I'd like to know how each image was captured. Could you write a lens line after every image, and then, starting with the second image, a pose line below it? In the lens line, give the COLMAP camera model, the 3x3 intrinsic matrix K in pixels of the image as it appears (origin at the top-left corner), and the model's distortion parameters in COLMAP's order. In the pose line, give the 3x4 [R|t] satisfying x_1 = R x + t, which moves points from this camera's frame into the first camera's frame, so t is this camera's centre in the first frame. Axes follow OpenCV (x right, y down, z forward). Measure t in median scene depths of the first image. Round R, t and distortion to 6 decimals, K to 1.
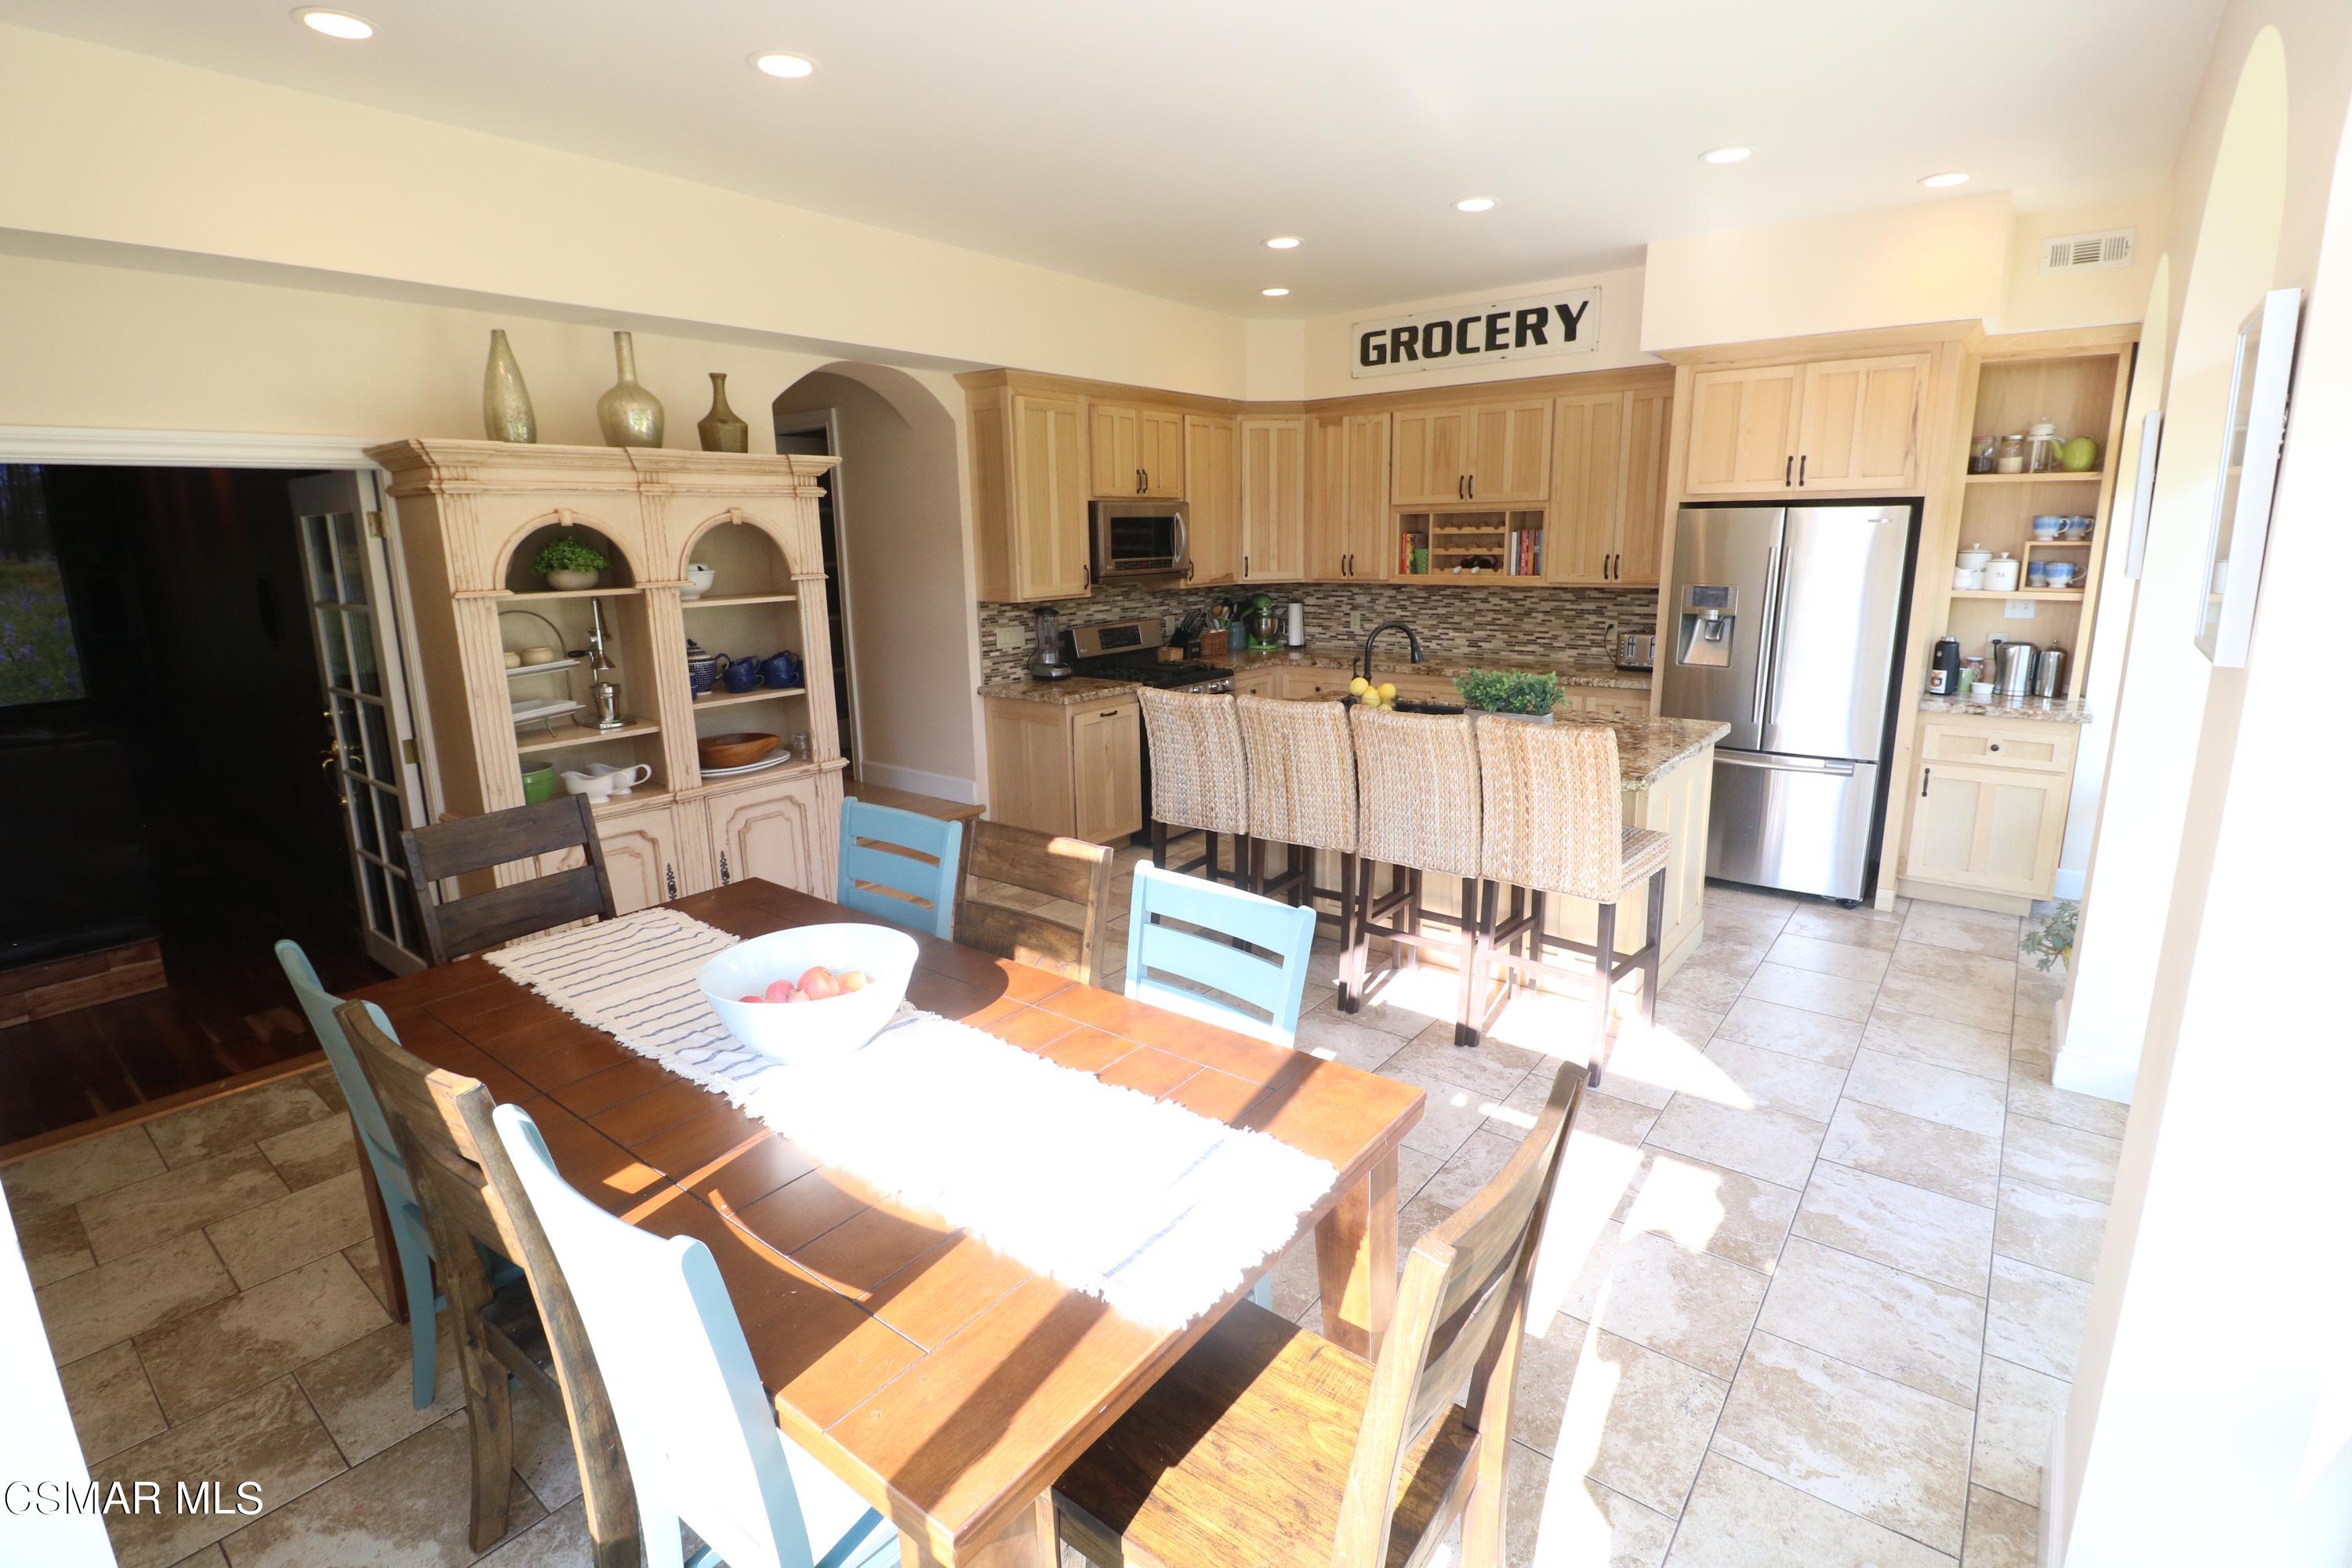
lens RADIAL K [[1089.2, 0, 1169.3], [0, 1089.2, 768.4], [0, 0, 1]] dist [-0.015043, -0.000215]
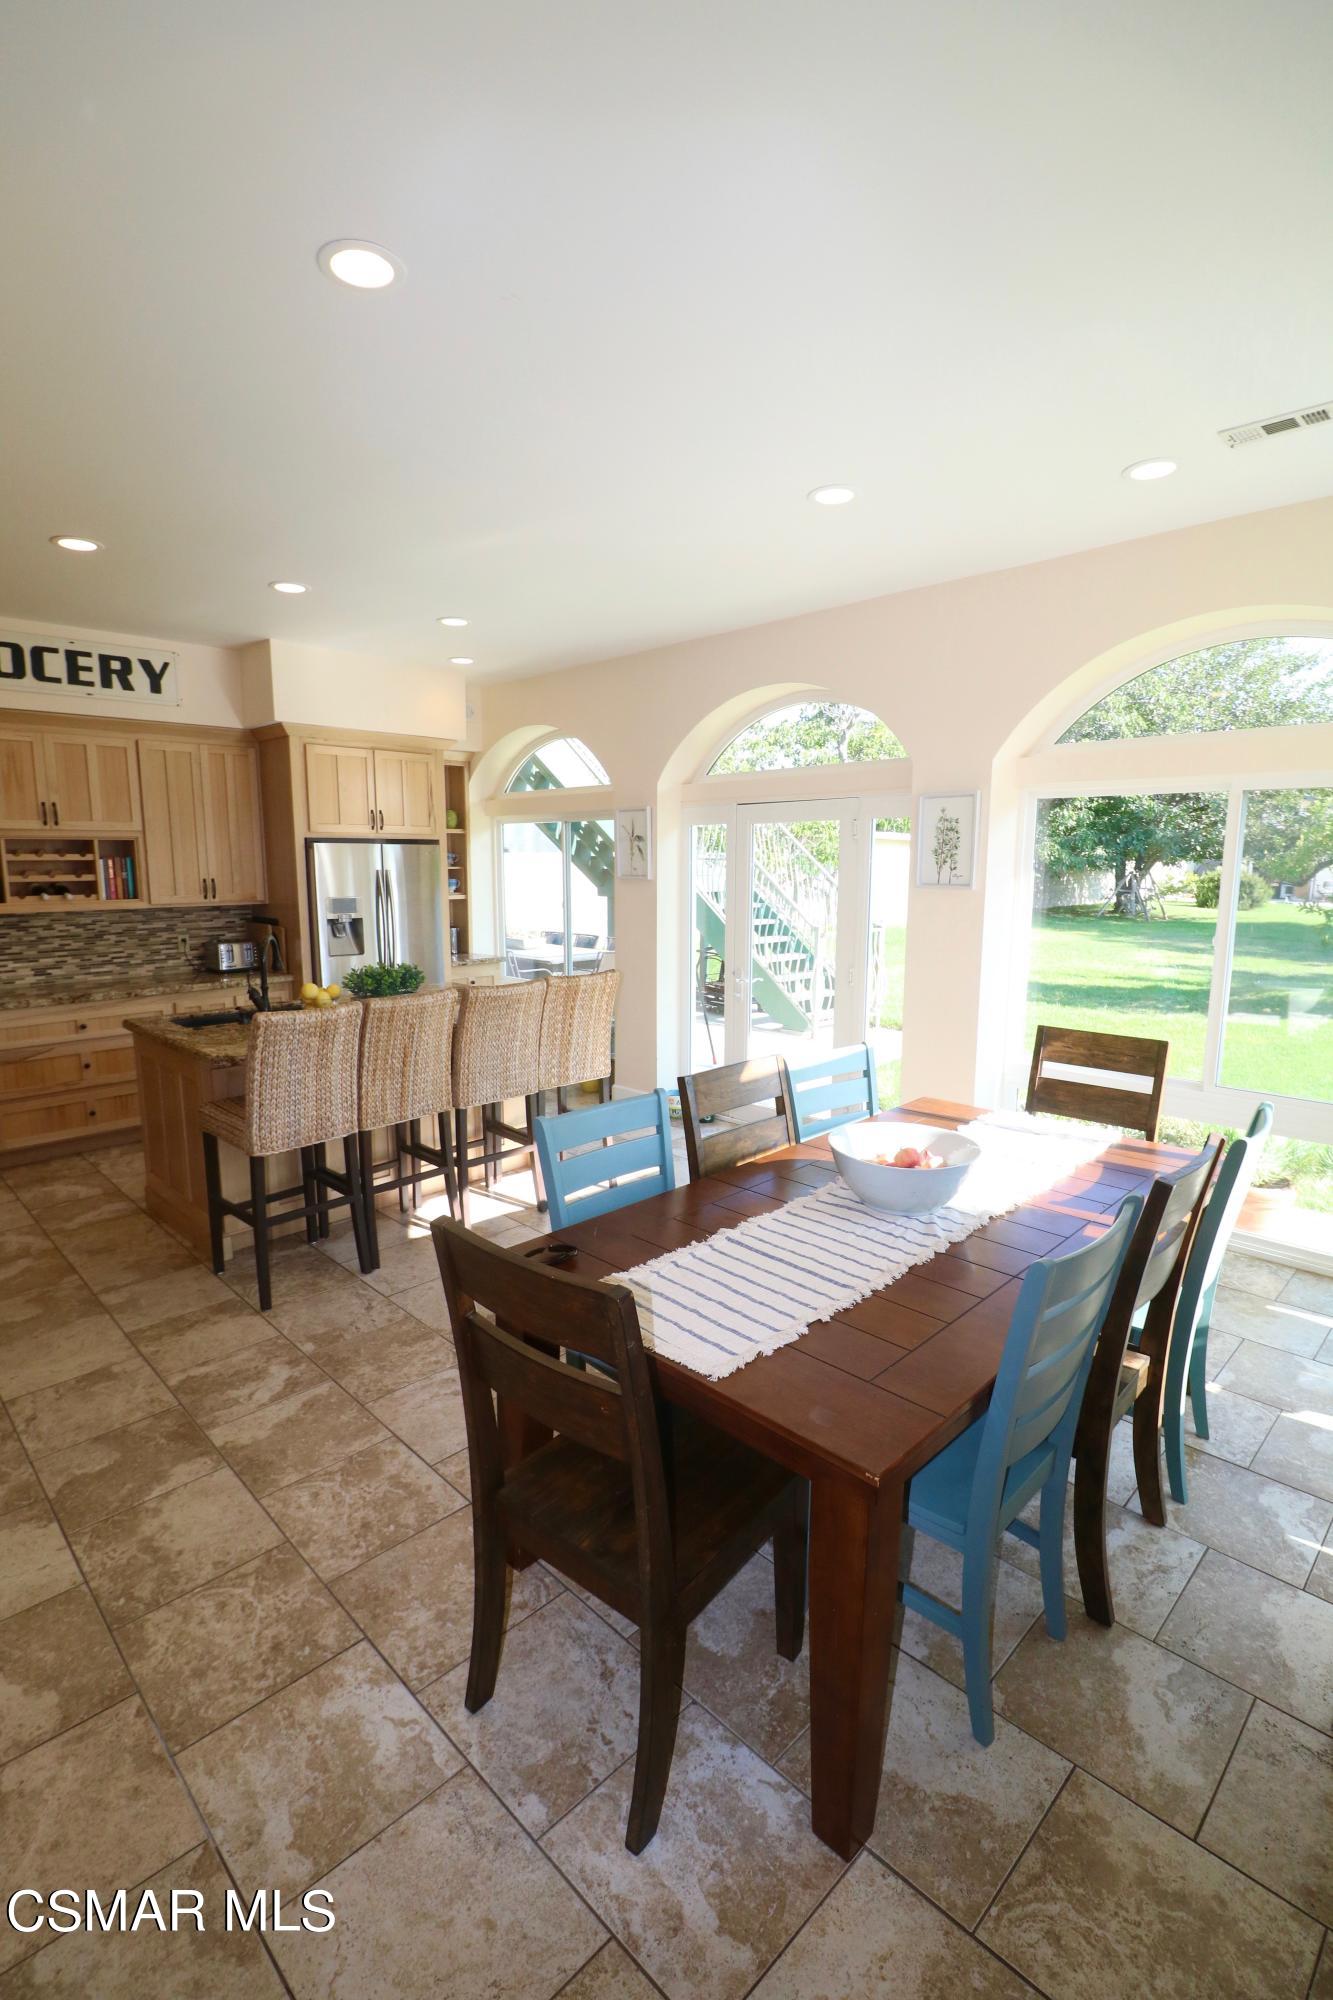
lens RADIAL K [[926.2, 0, 666.5], [0, 926.2, 1000.0], [0, 0, 1]] dist [-0.015043, -0.000215]
pose [[0.117315, -0.131606, 0.984336, -0.509692], [0.210781, 0.971897, 0.104822, -0.062987], [-0.970468, 0.195182, 0.141758, 0.368295]]
